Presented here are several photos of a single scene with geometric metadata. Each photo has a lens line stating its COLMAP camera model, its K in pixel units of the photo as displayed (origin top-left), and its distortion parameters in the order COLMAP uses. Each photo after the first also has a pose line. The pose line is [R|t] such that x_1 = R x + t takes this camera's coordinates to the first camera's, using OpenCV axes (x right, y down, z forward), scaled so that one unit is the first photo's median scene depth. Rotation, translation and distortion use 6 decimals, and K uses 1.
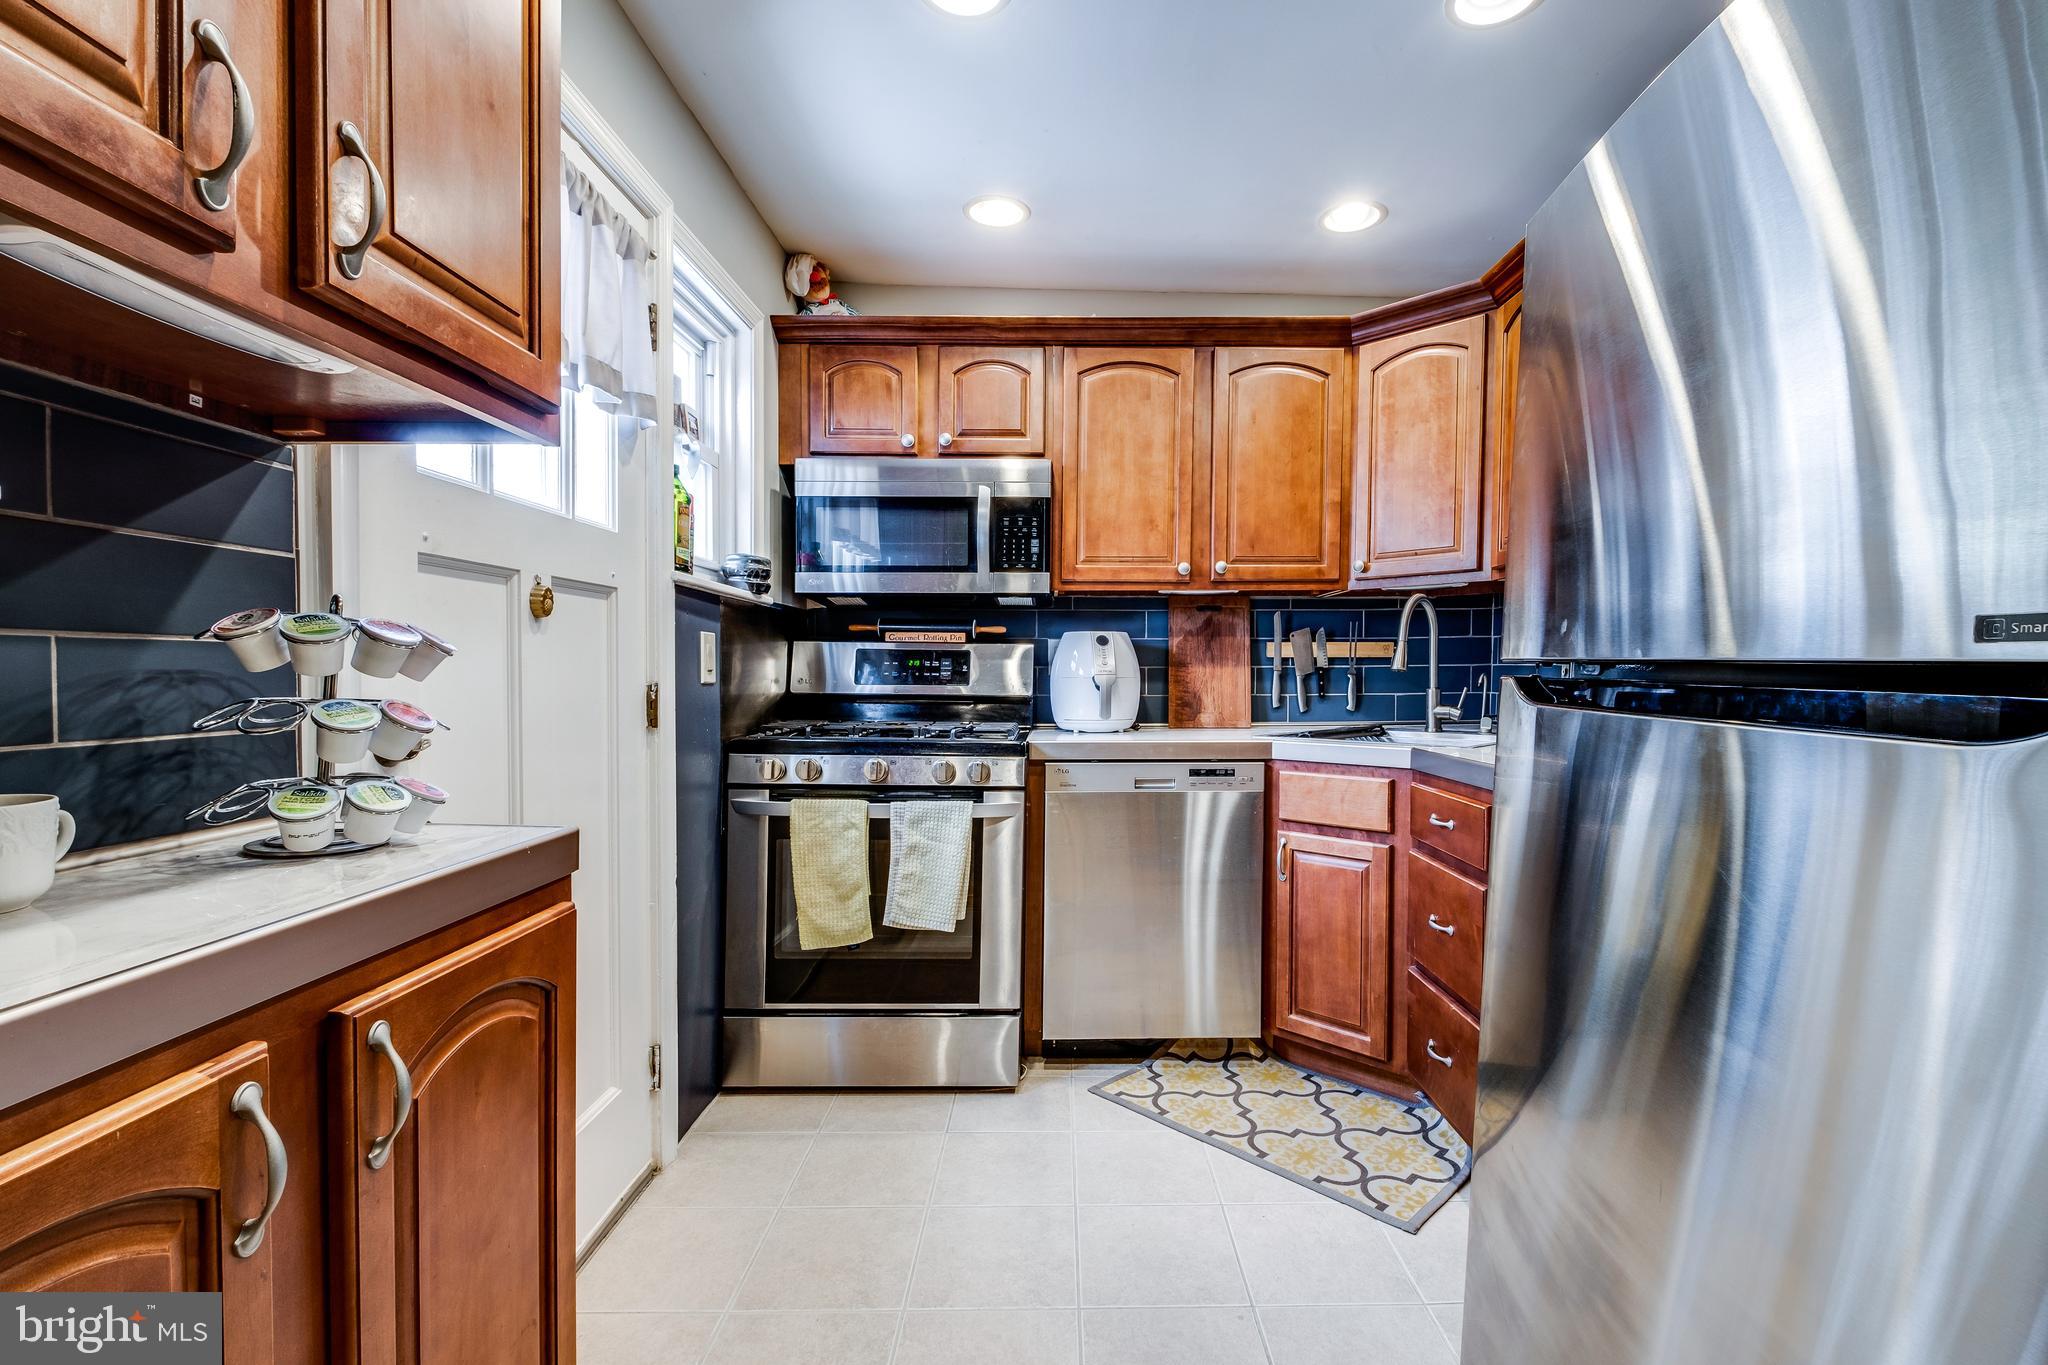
lens RADIAL K [[919.7, 0, 1084.5], [0, 919.7, 698.8], [0, 0, 1]] dist [0.023603, -0.000336]
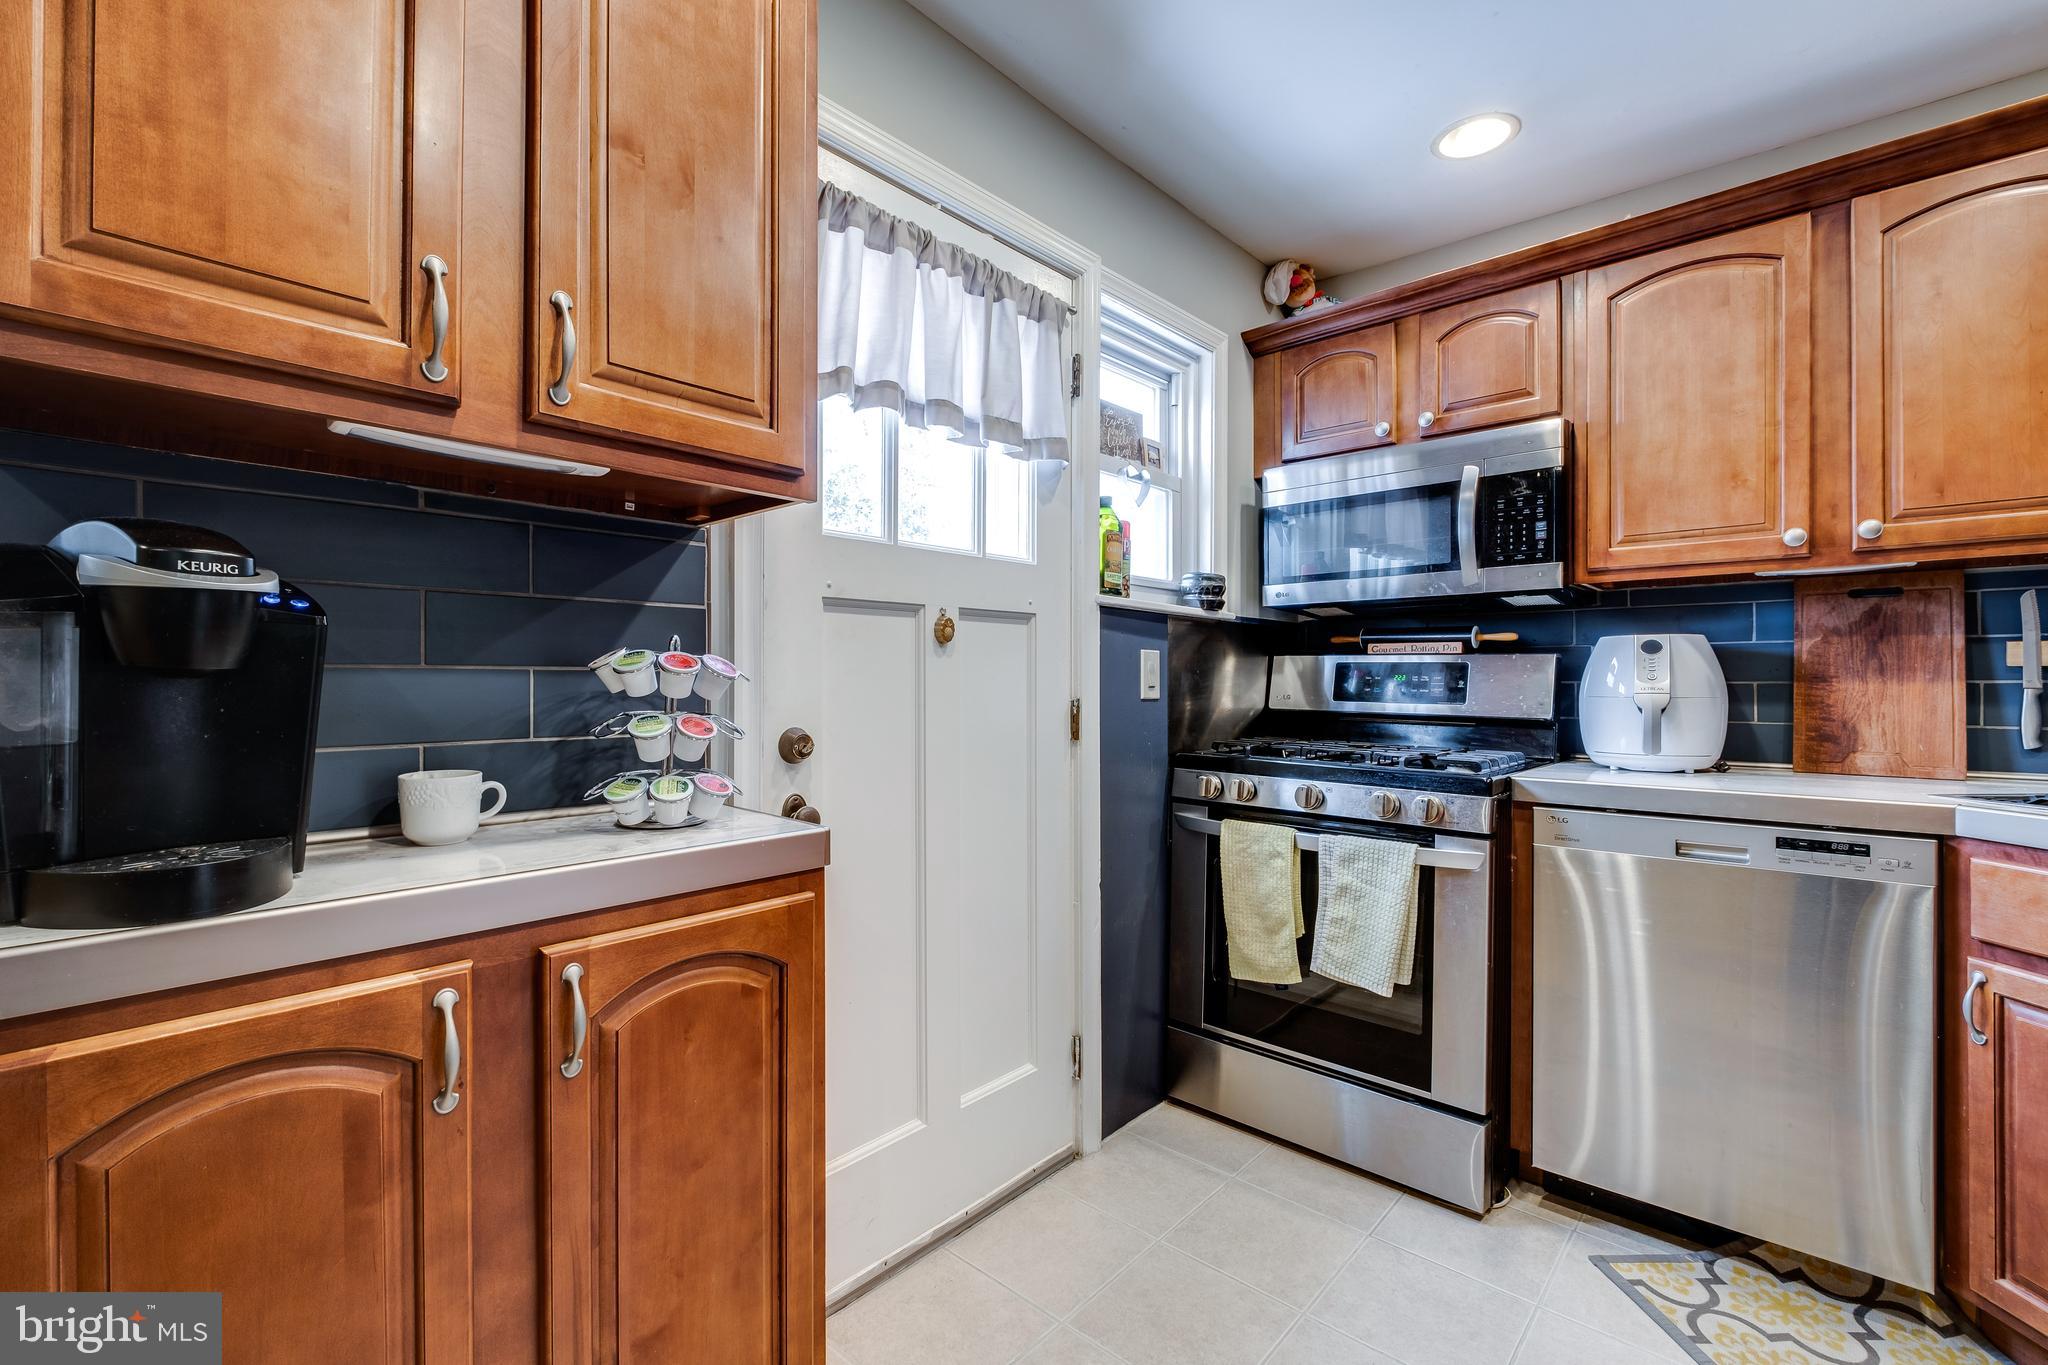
lens RADIAL K [[899.8, 0, 1024.0], [0, 899.8, 682.5], [0, 0, 1]] dist [0.001224, -0.001024]
pose [[0.729230, -0.000332, -0.684269, 0.150640], [-0.020637, 0.999534, -0.022478, -0.008354], [0.683957, 0.030513, 0.728884, 0.135313]]
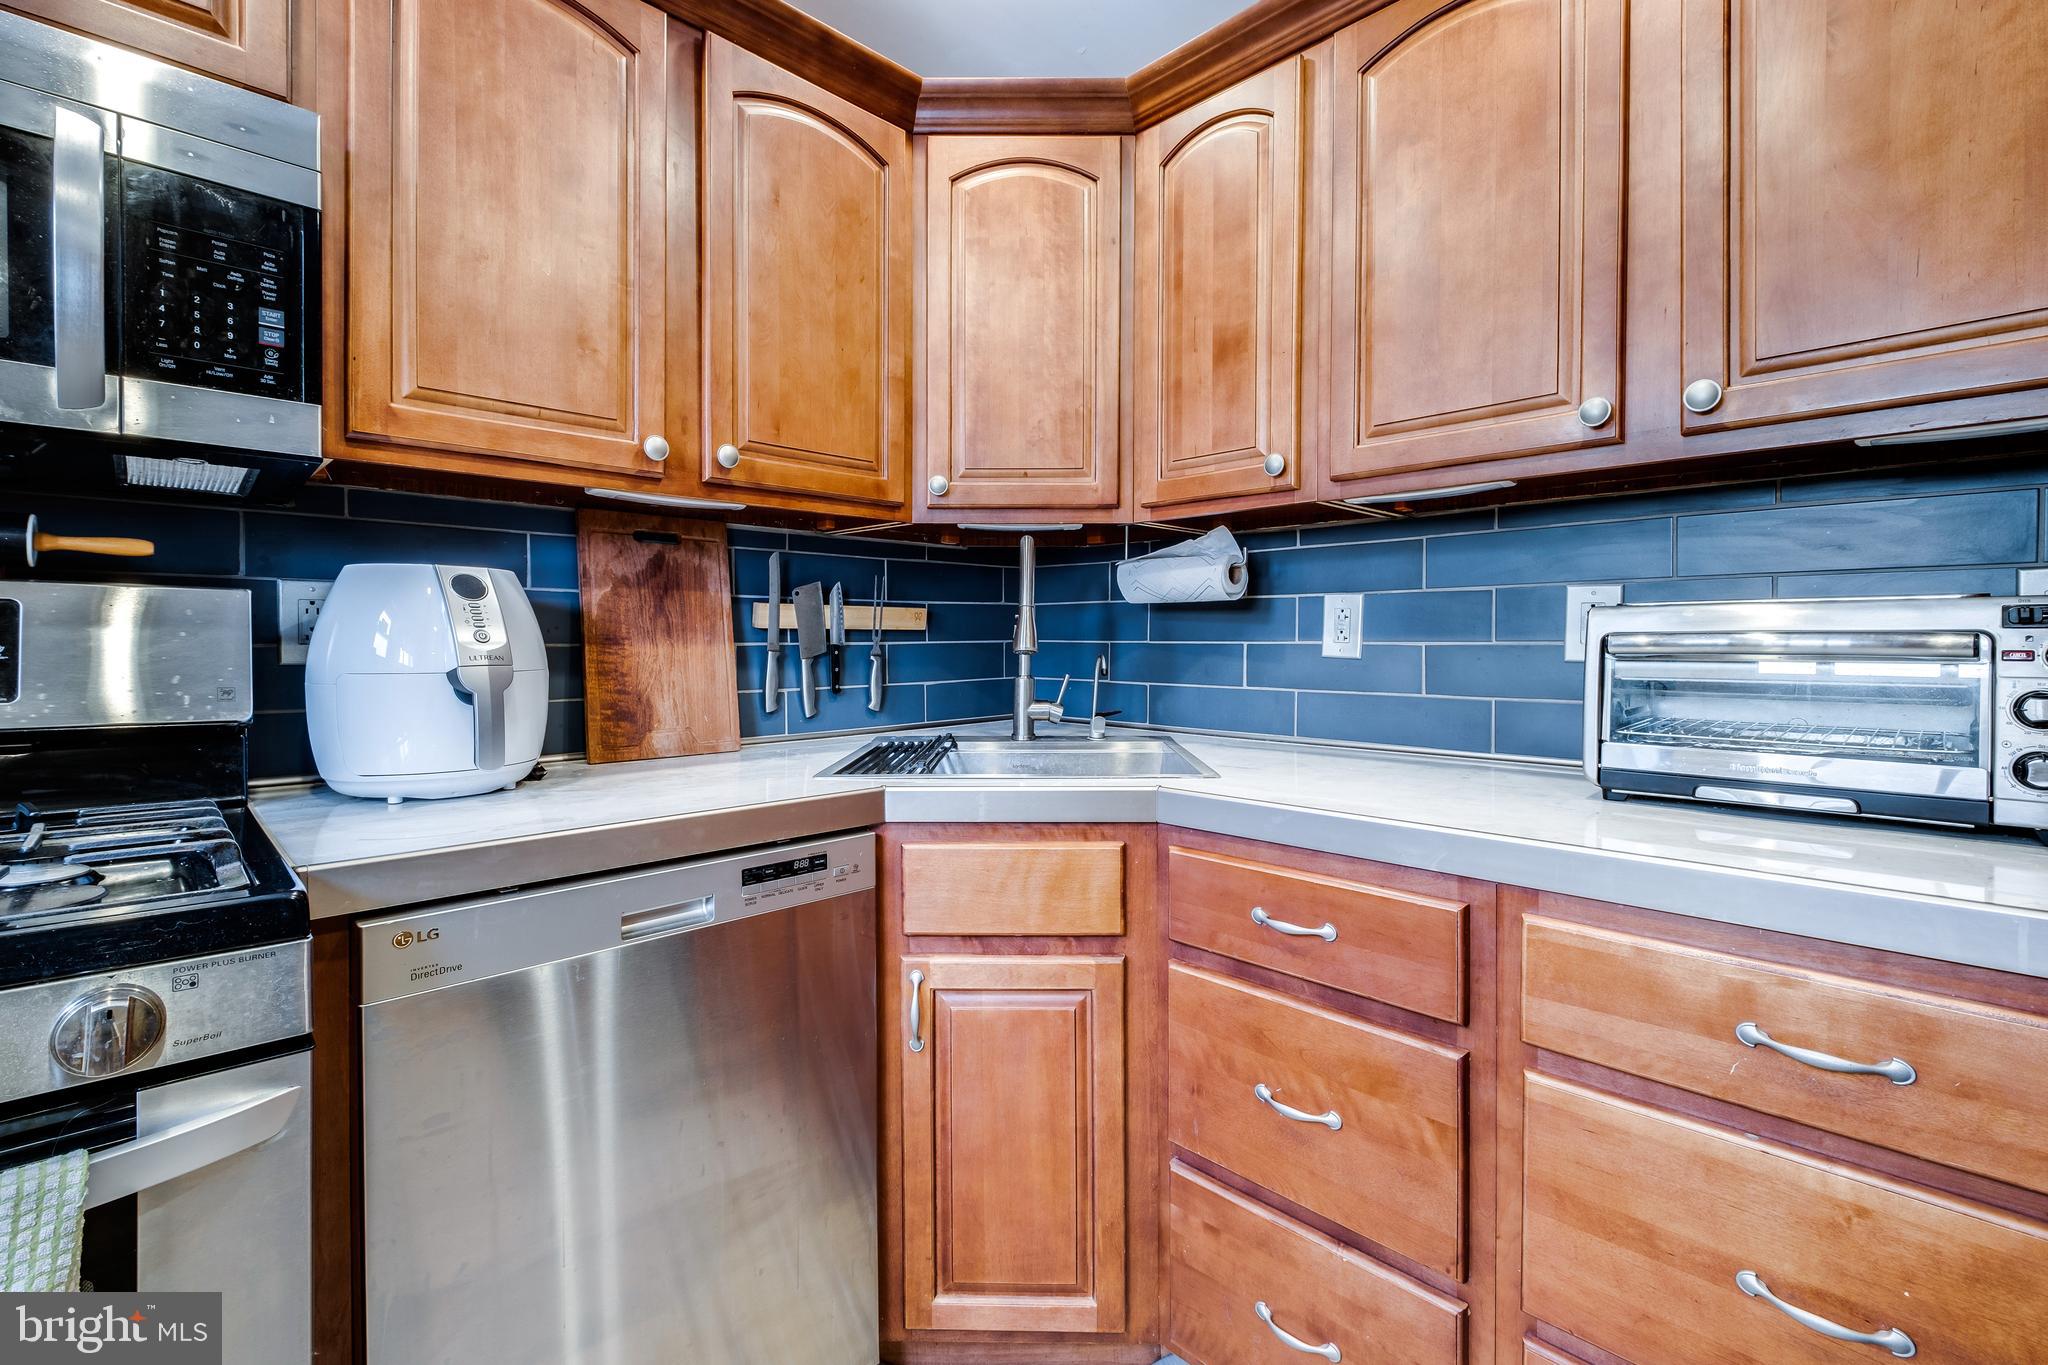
lens RADIAL K [[908.6, 0, 1025.5], [0, 908.6, 657.1], [0, 0, 1]] dist [0.001814, -0.001145]
pose [[0.739516, -0.011233, 0.673045, -0.077382], [0.020921, 0.999761, -0.006302, -0.021938], [-0.672814, 0.018741, 0.739574, 0.516497]]
